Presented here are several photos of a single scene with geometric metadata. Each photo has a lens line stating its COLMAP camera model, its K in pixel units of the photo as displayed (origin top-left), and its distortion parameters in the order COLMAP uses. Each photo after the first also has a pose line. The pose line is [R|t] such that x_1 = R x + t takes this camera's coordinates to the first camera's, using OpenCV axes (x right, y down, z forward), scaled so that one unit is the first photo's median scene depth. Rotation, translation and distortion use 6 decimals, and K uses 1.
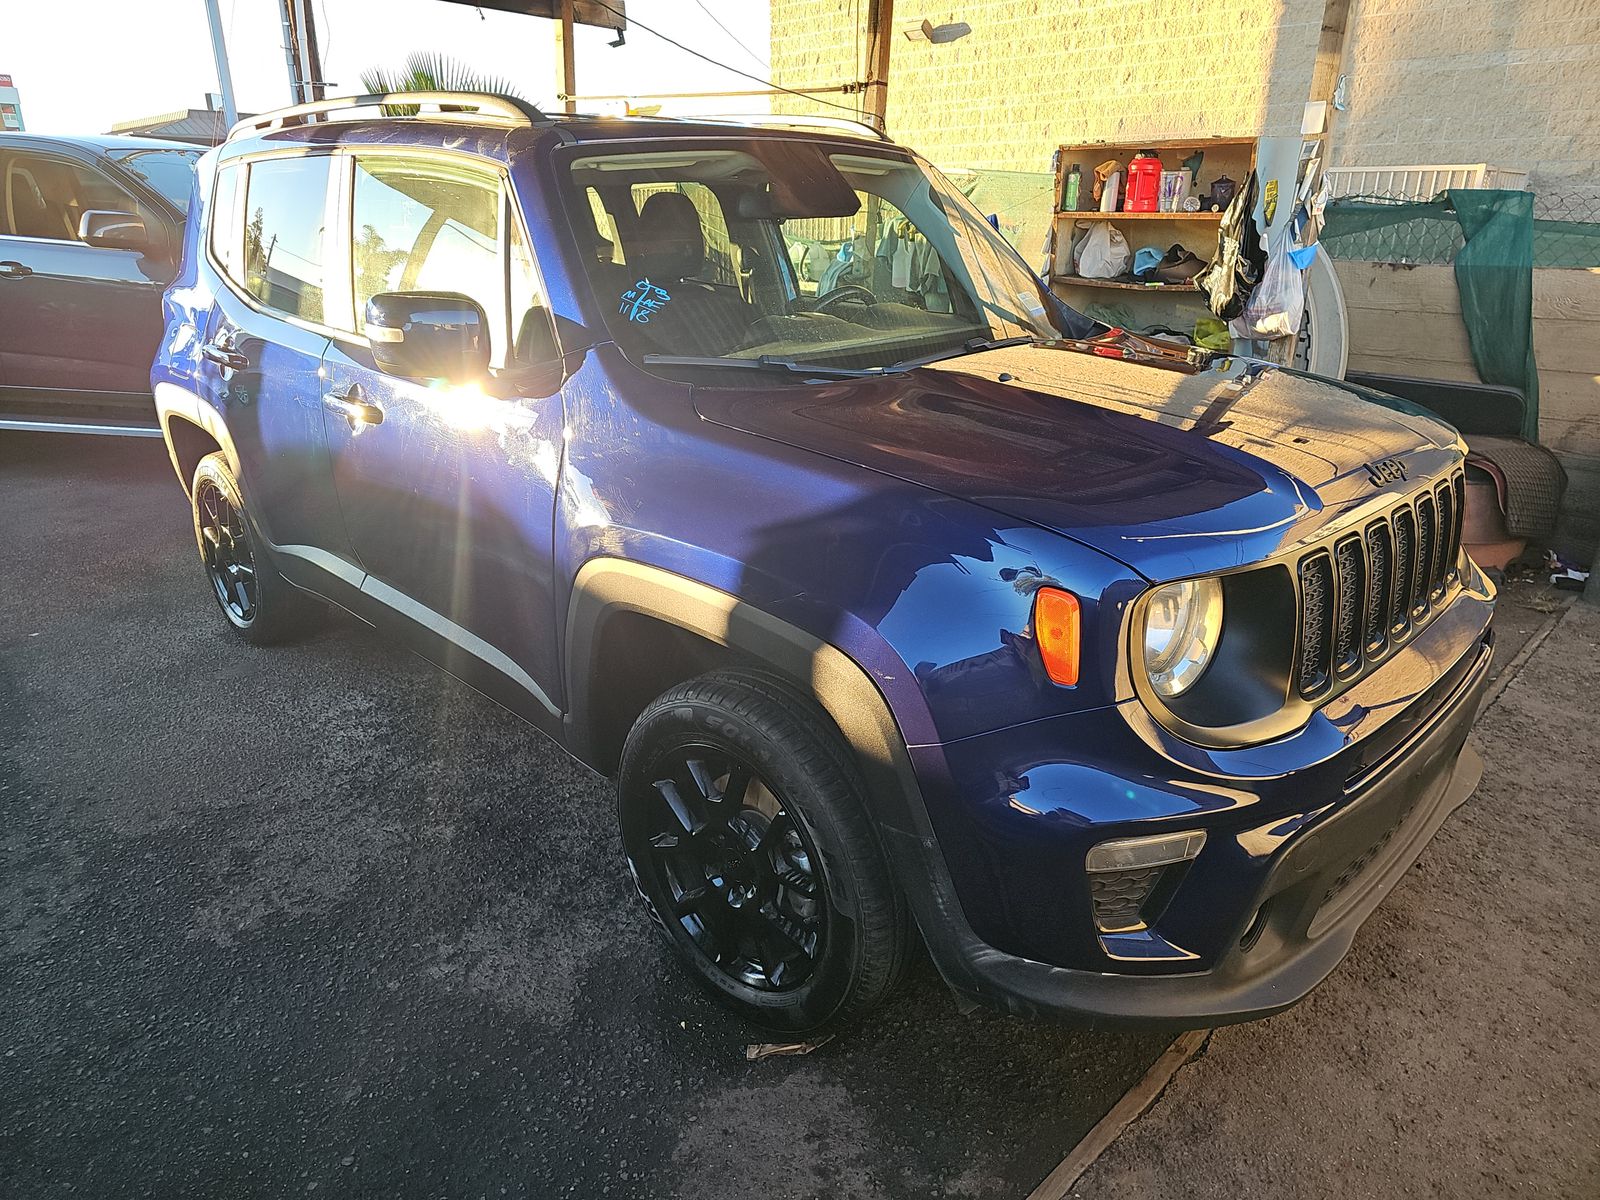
lens RADIAL K [[1058.2, 0, 780.2], [0, 1058.2, 598.1], [0, 0, 1]] dist [0.048533, -0.043398]
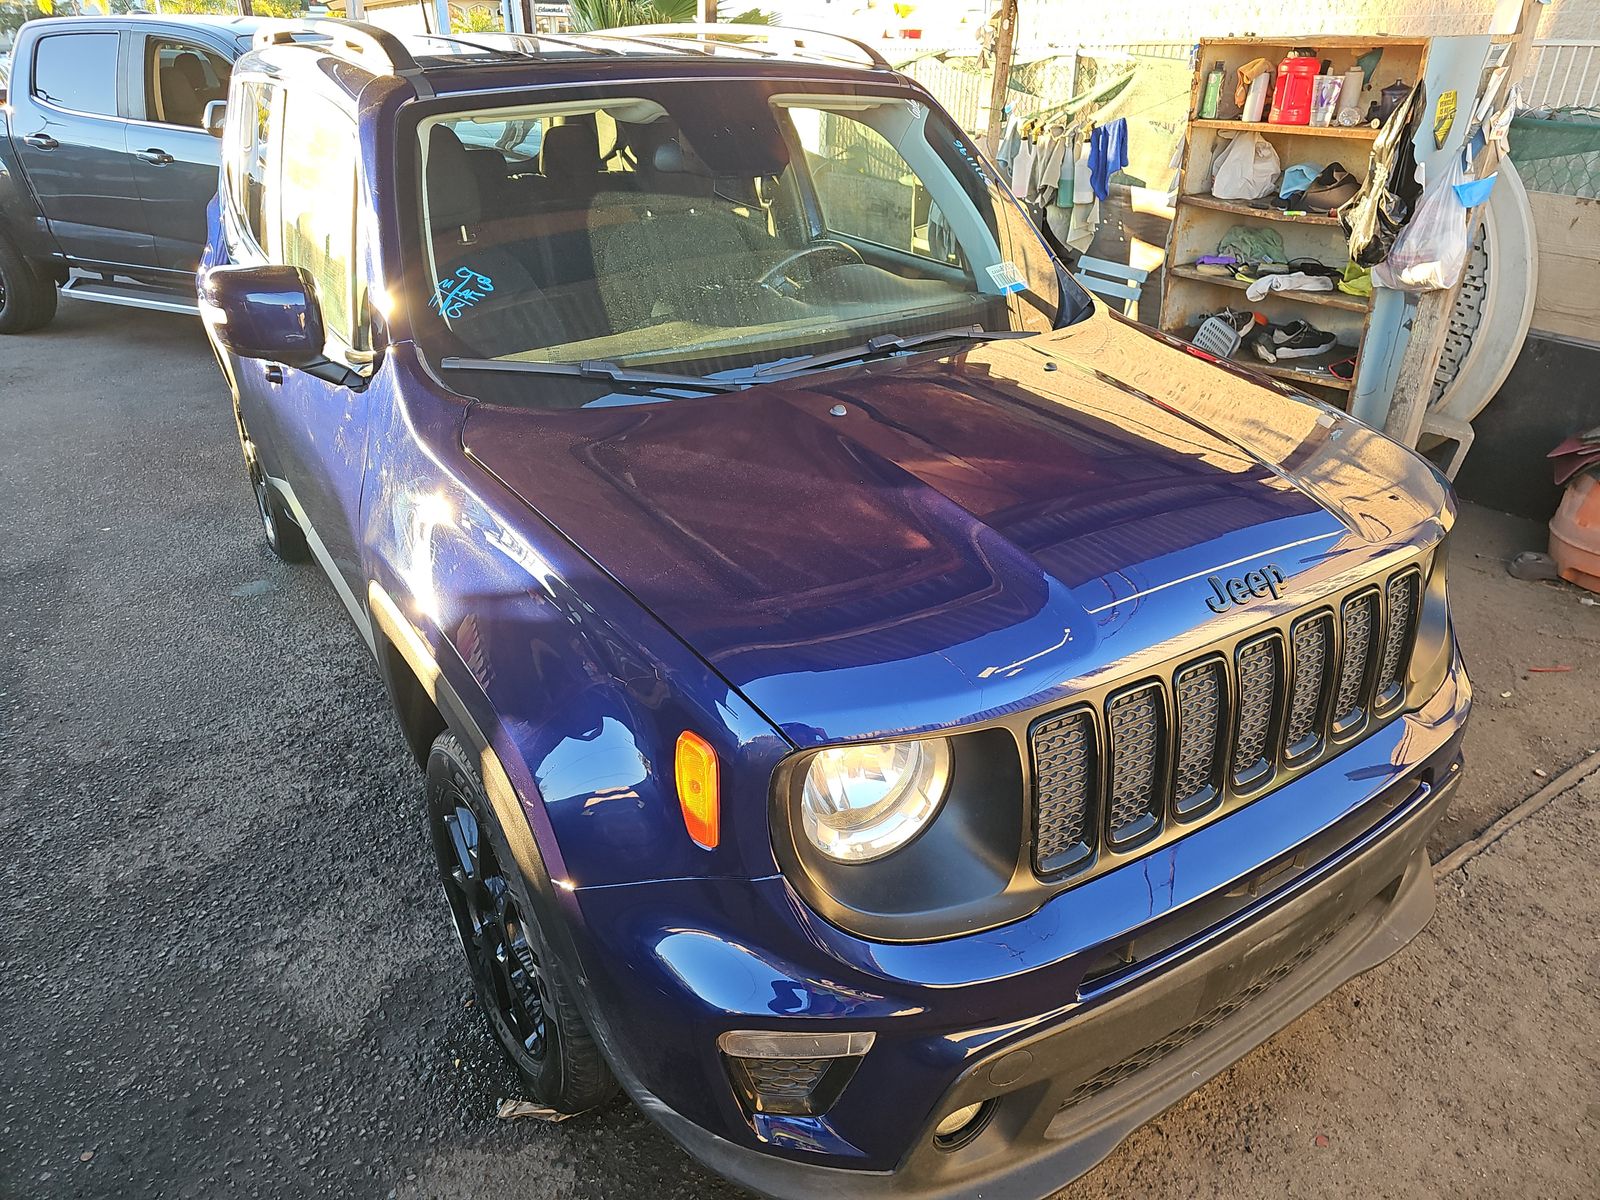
lens RADIAL K [[1058.2, 0, 780.2], [0, 1058.2, 598.1], [0, 0, 1]] dist [0.048533, -0.043398]
pose [[0.977803, 0.097843, -0.185279, 0.155815], [-0.075753, 0.989539, 0.122777, -0.073970], [0.195353, -0.106016, 0.974986, 0.071830]]
